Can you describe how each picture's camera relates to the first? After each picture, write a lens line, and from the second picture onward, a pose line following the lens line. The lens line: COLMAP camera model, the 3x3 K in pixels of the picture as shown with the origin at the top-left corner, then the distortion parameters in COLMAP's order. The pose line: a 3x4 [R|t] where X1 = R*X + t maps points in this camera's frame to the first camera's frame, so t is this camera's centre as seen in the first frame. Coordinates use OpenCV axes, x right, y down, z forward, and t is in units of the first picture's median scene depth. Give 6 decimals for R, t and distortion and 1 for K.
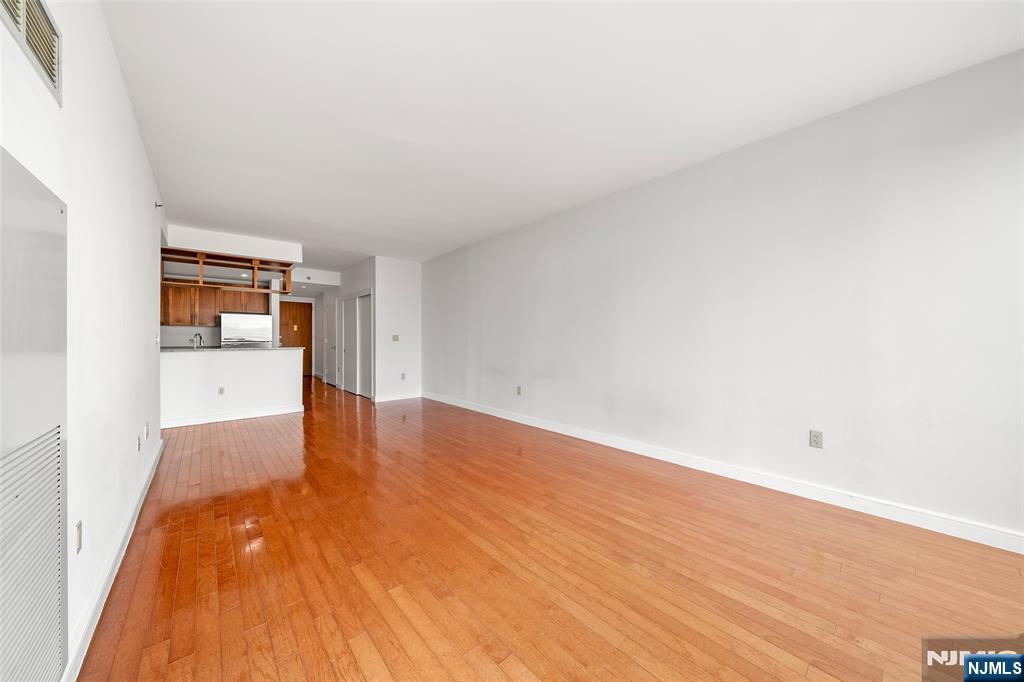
lens RADIAL K [[354.0, 0, 506.9], [0, 354.0, 338.8], [0, 0, 1]] dist [0.001564, -0.000867]
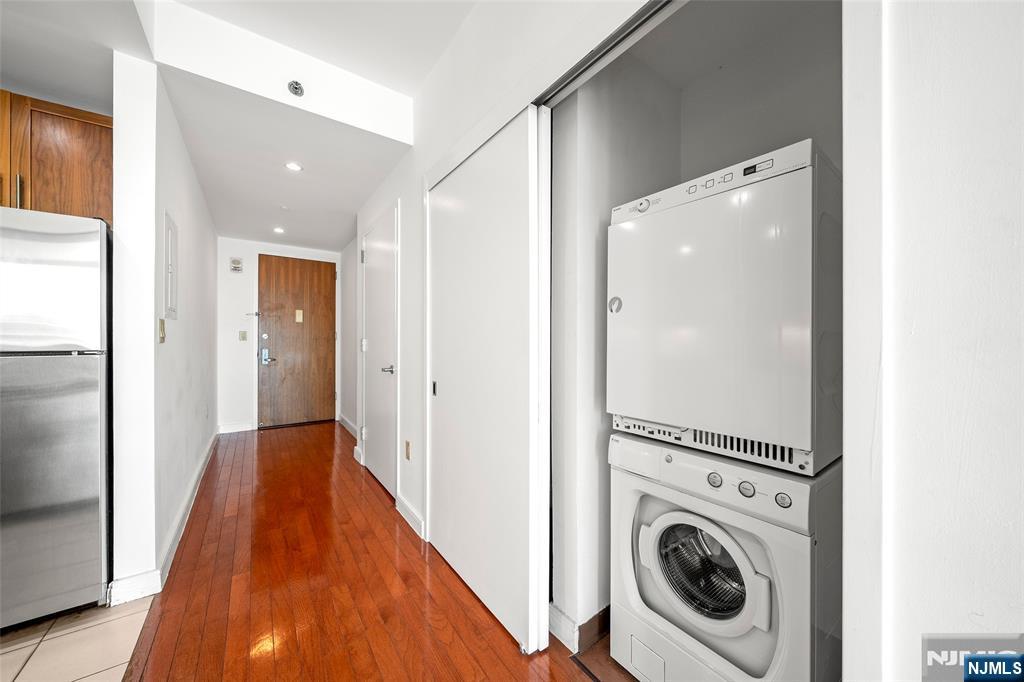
lens RADIAL K [[354.0, 0, 493.3], [0, 354.0, 339.2], [0, 0, 1]] dist [0.001564, -0.000867]
pose [[0.992189, 0.002946, -0.124712, -0.561383], [-0.003803, 0.999971, -0.006635, 0.000343], [0.124689, 0.007058, 0.992171, 1.105808]]
